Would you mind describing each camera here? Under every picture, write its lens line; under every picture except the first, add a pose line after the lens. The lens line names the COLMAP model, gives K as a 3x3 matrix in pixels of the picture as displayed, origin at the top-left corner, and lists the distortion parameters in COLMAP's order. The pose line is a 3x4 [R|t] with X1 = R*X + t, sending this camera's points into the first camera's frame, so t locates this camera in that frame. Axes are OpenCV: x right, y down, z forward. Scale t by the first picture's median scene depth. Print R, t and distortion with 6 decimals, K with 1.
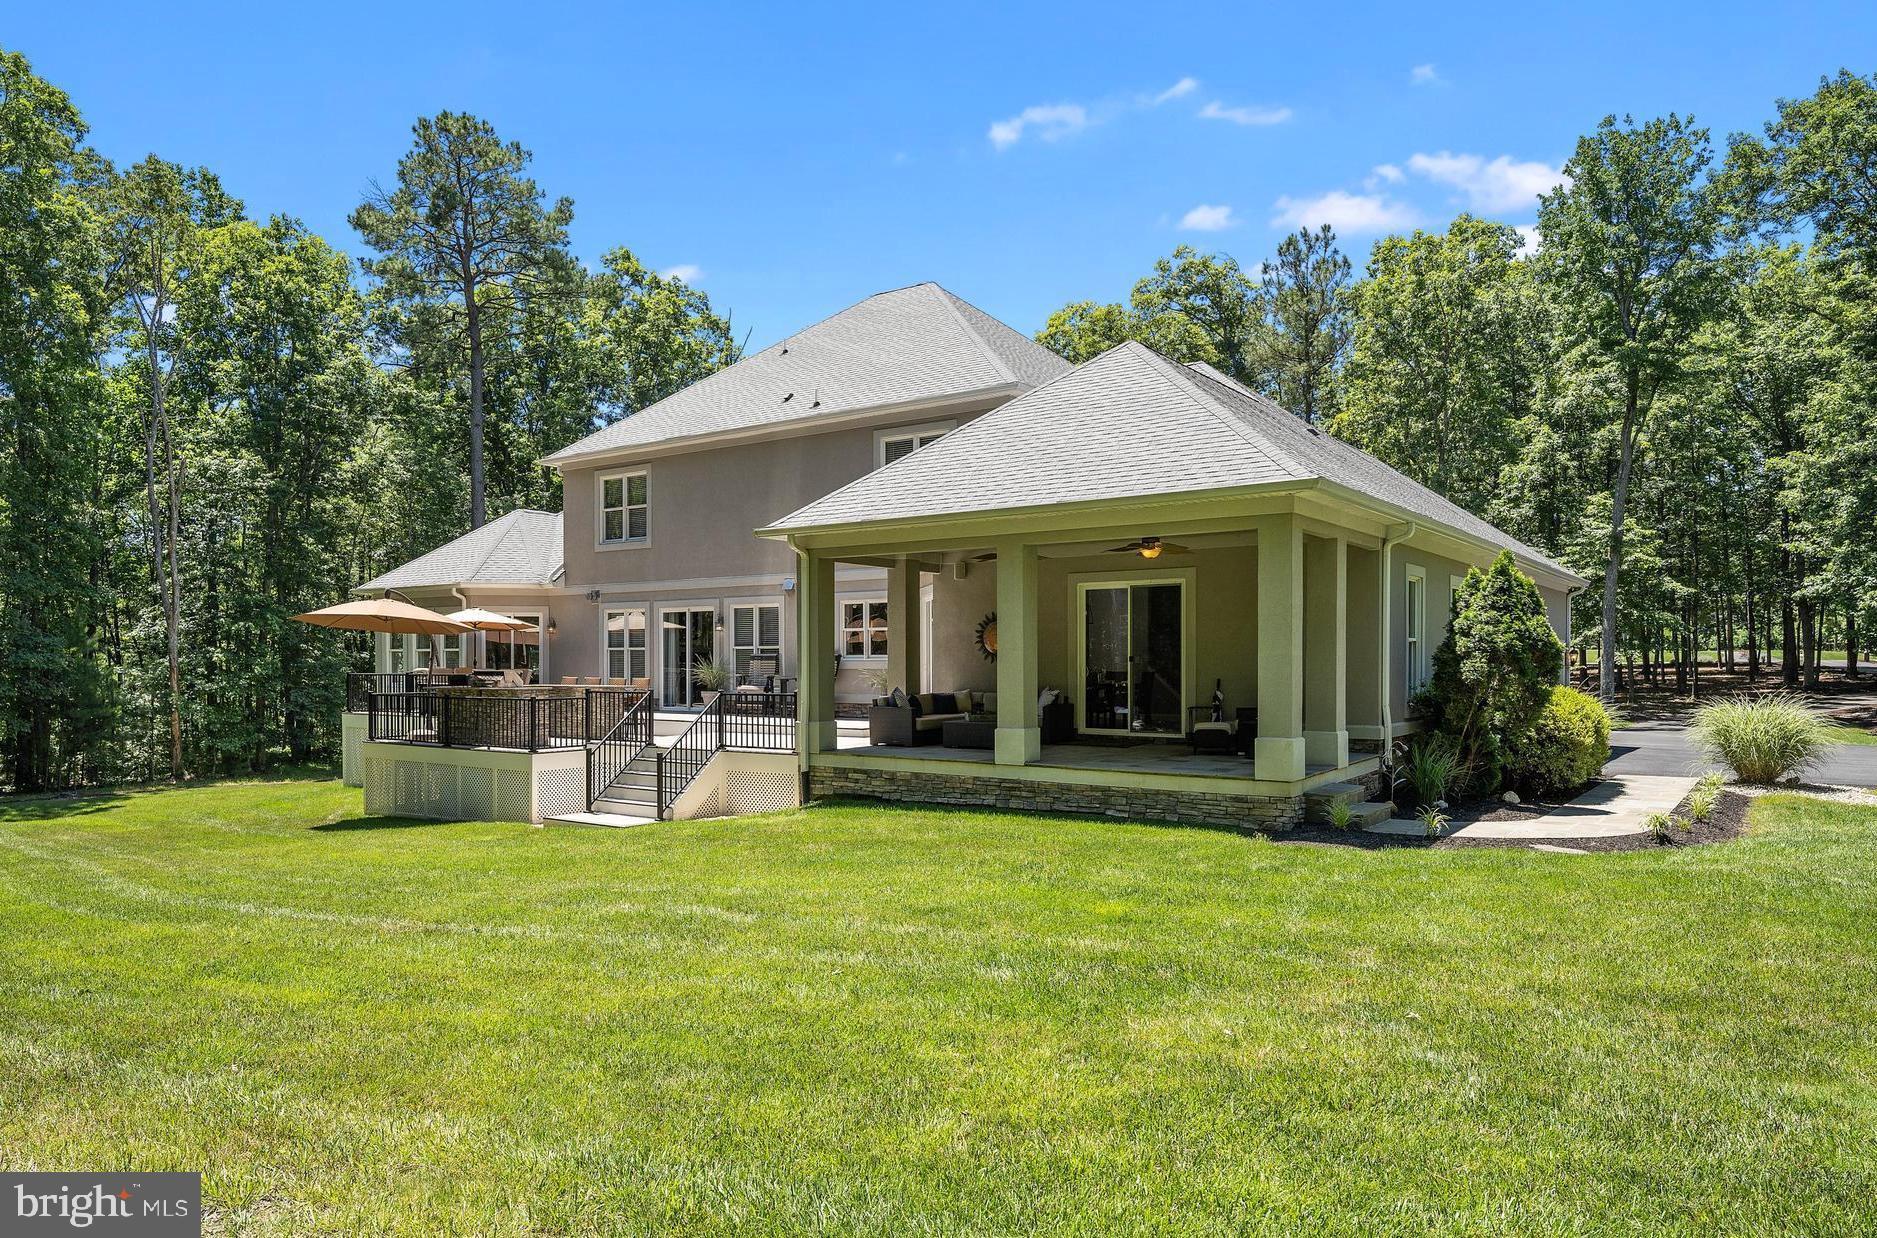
lens RADIAL K [[1167.6, 0, 938.5], [0, 1167.6, 619.0], [0, 0, 1]] dist [0.001143, 0.000089]
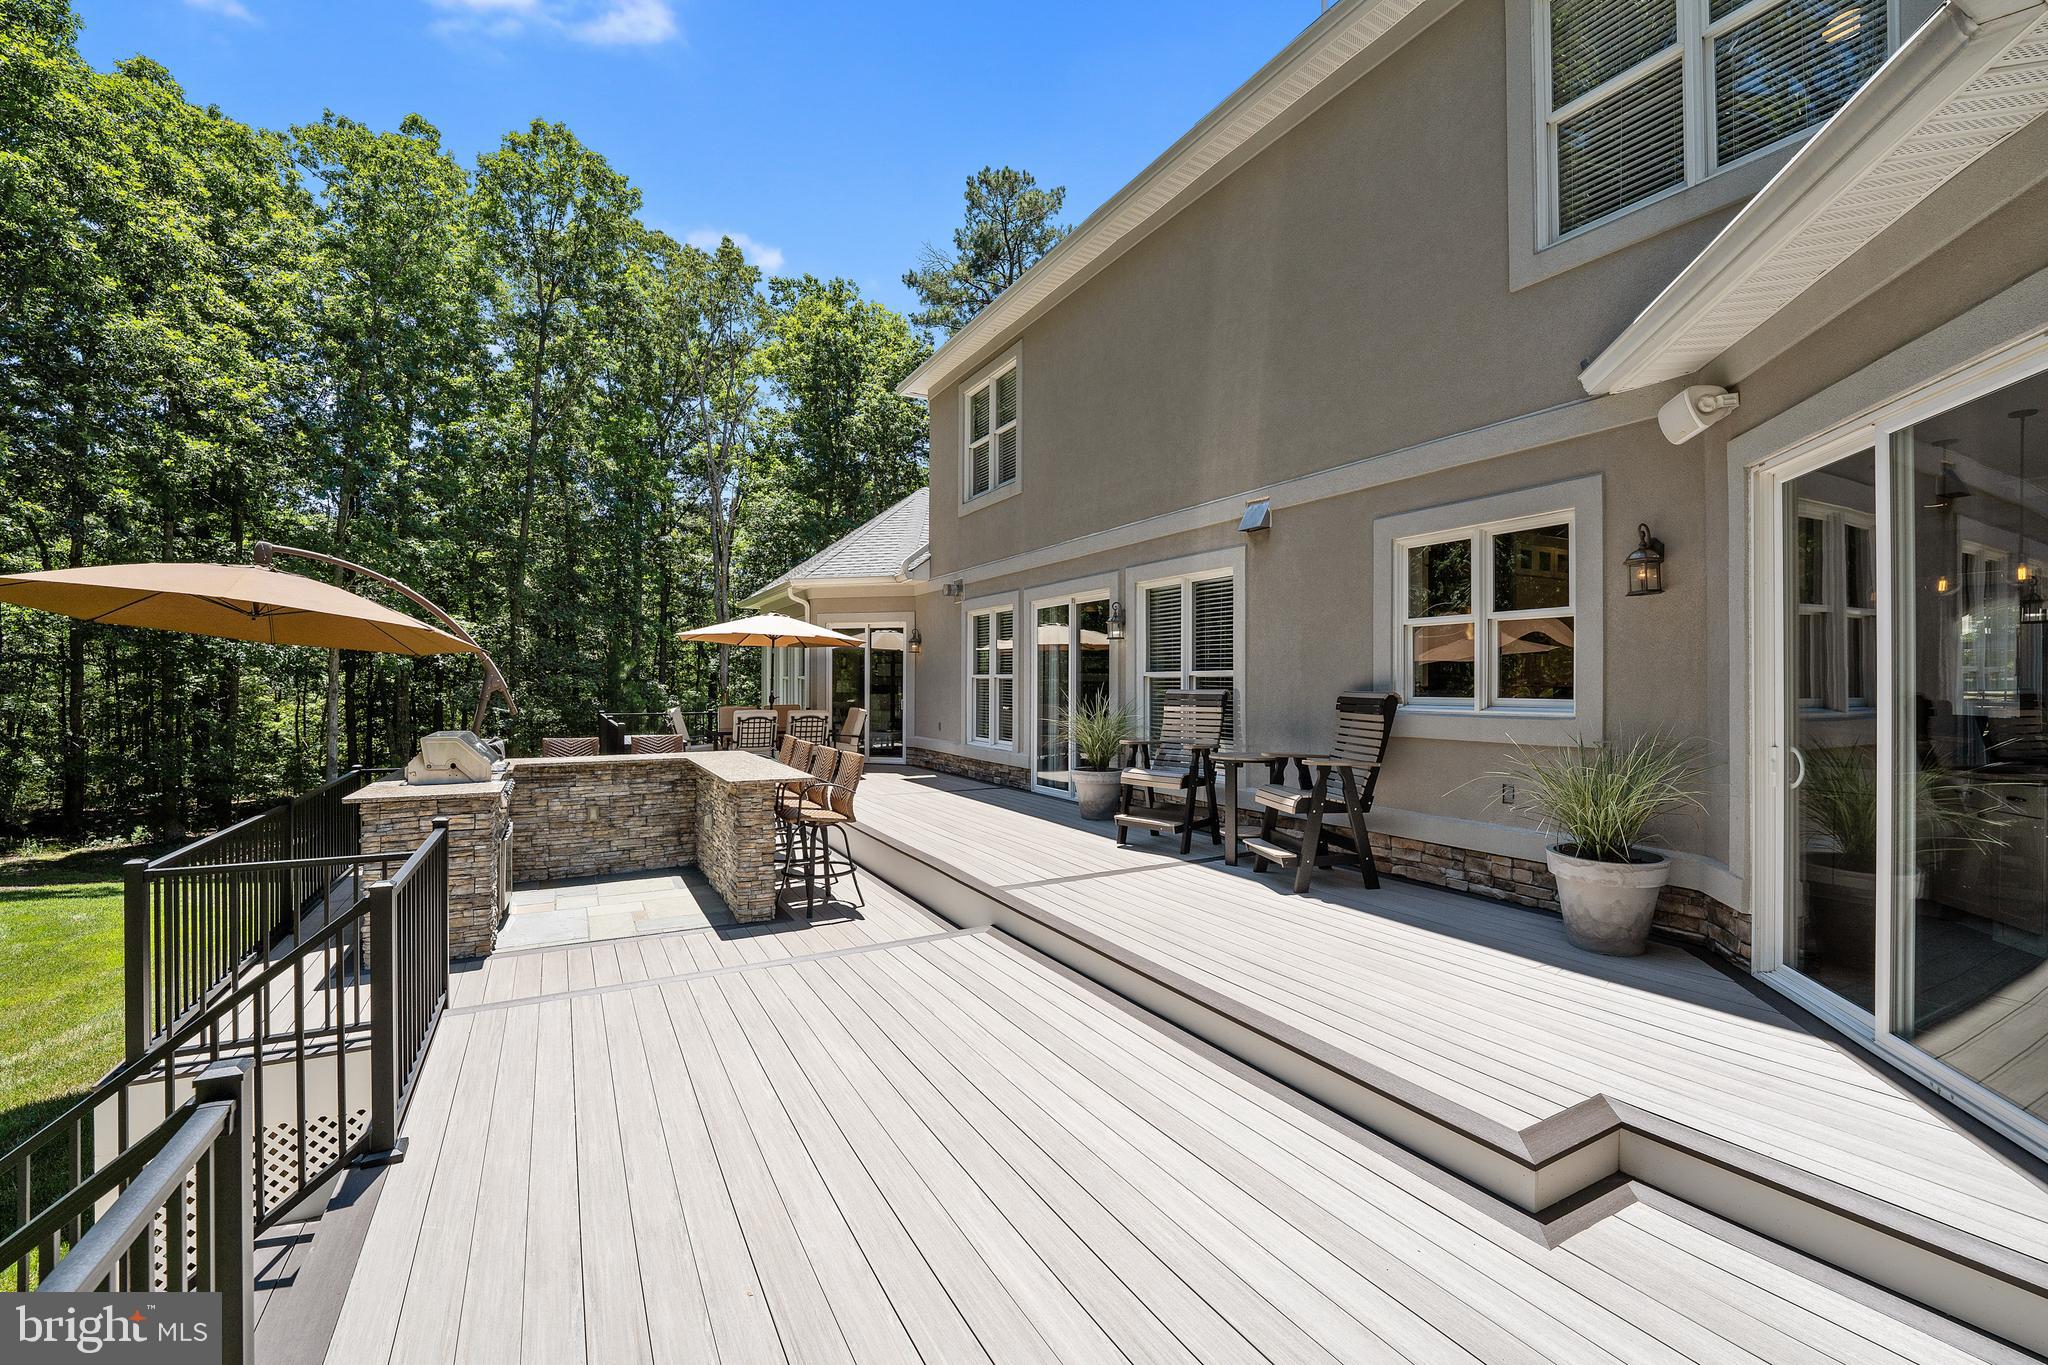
lens RADIAL K [[872.0, 0, 1030.9], [0, 872.0, 693.4], [0, 0, 1]] dist [-0.017764, -0.000407]
pose [[0.890382, 0.003310, -0.455202, -0.060148], [0.022495, 0.998432, 0.051260, 0.013468], [0.454658, -0.055880, 0.888912, 0.691397]]
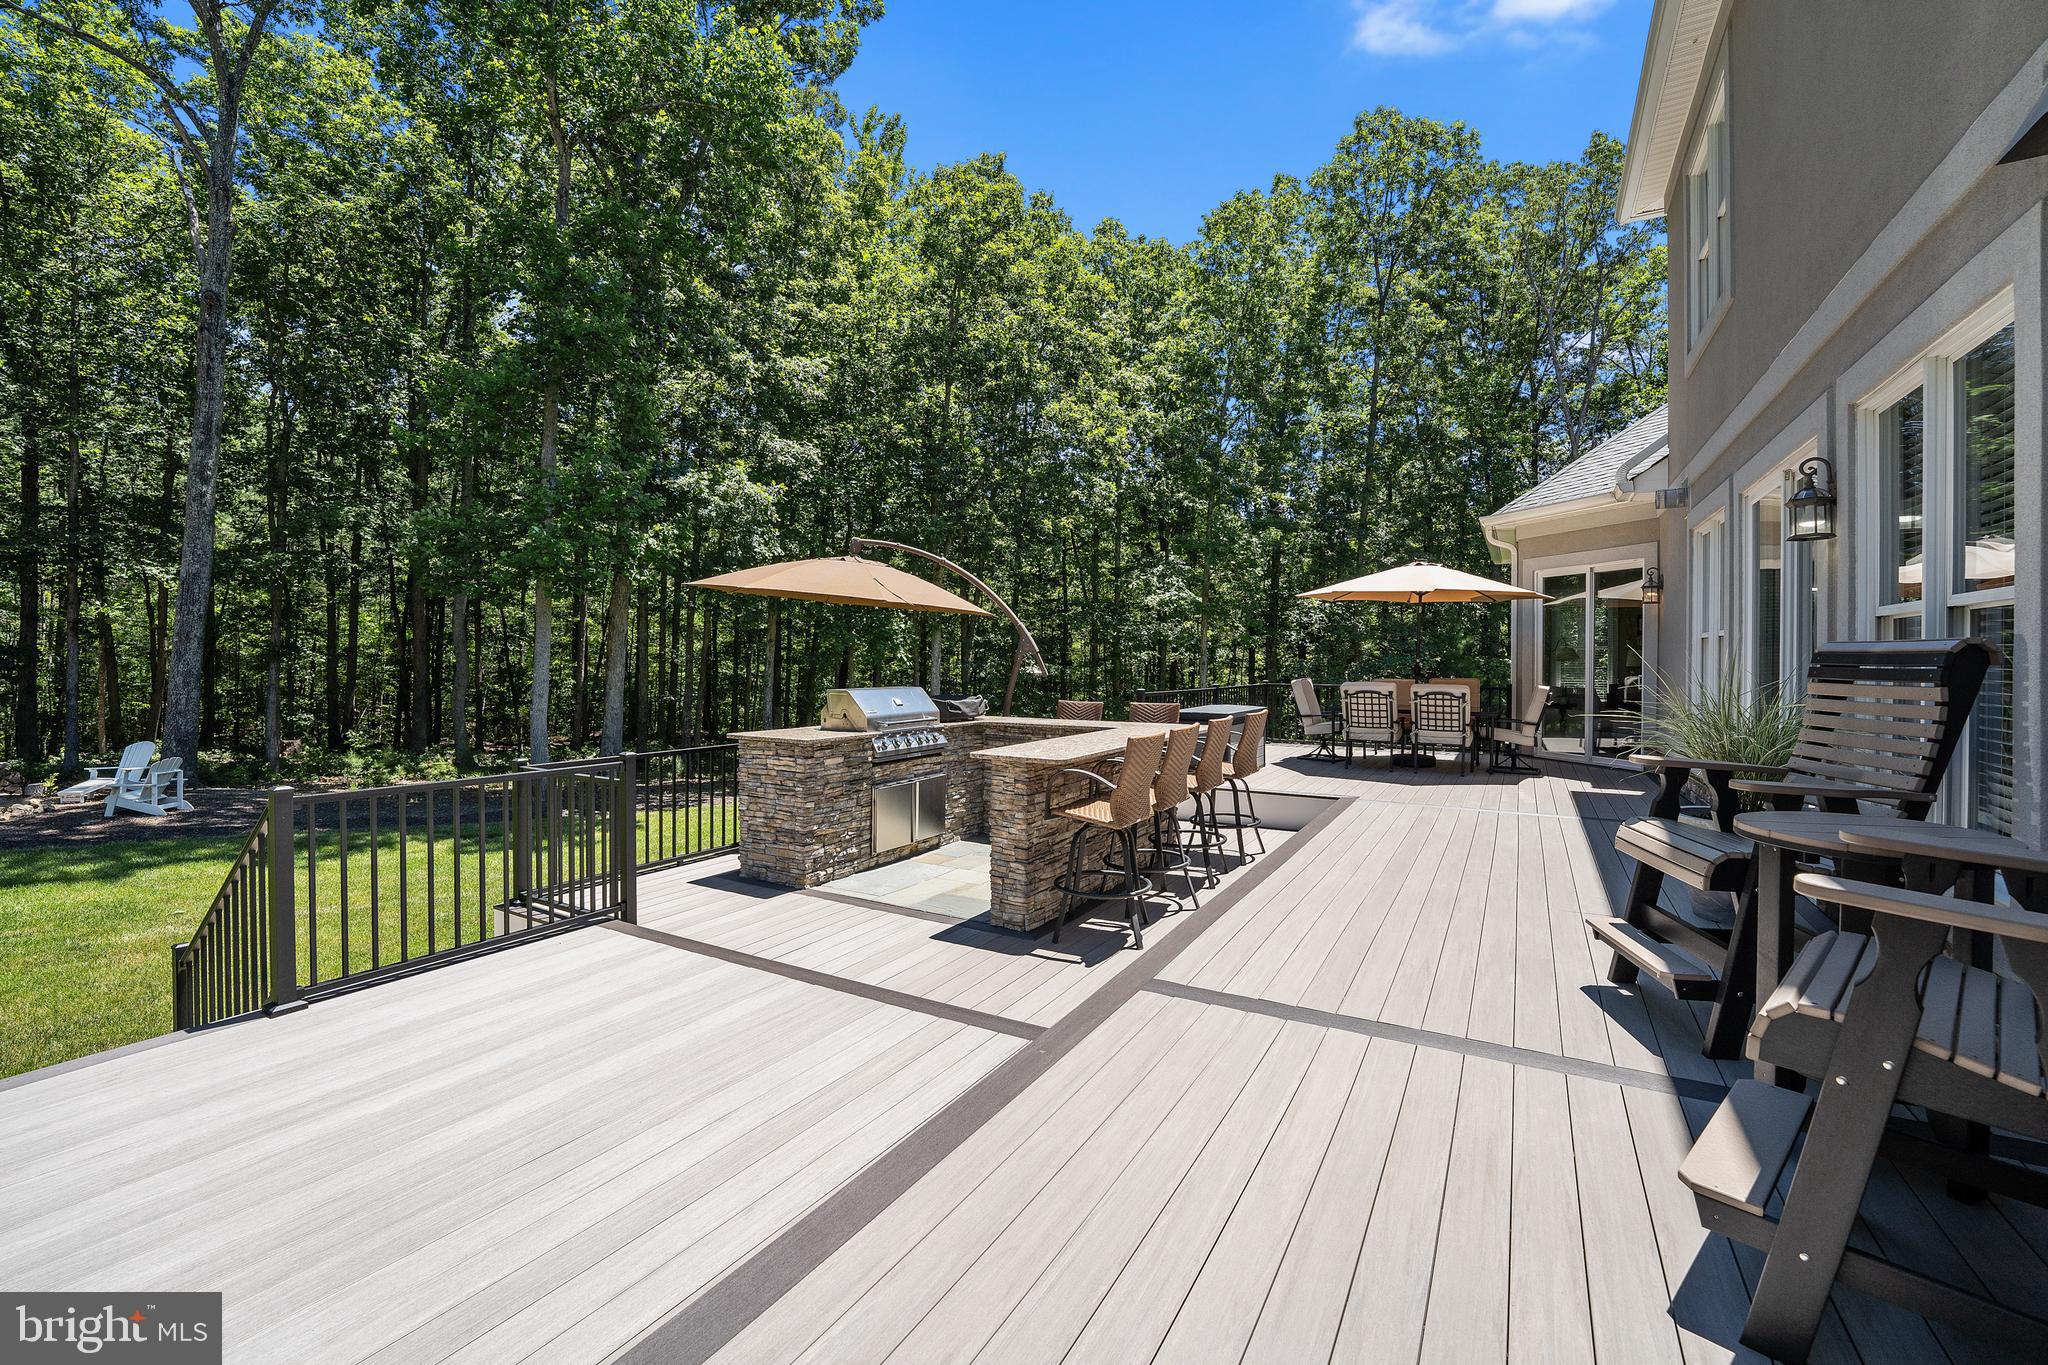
lens RADIAL K [[834.0, 0, 1028.1], [0, 834.0, 674.8], [0, 0, 1]] dist [-0.001750, -0.011540]
pose [[0.071277, 0.016319, -0.997323, -0.047632], [0.042554, 0.998906, 0.019386, 0.027561], [0.996548, -0.043822, 0.070505, 0.879479]]
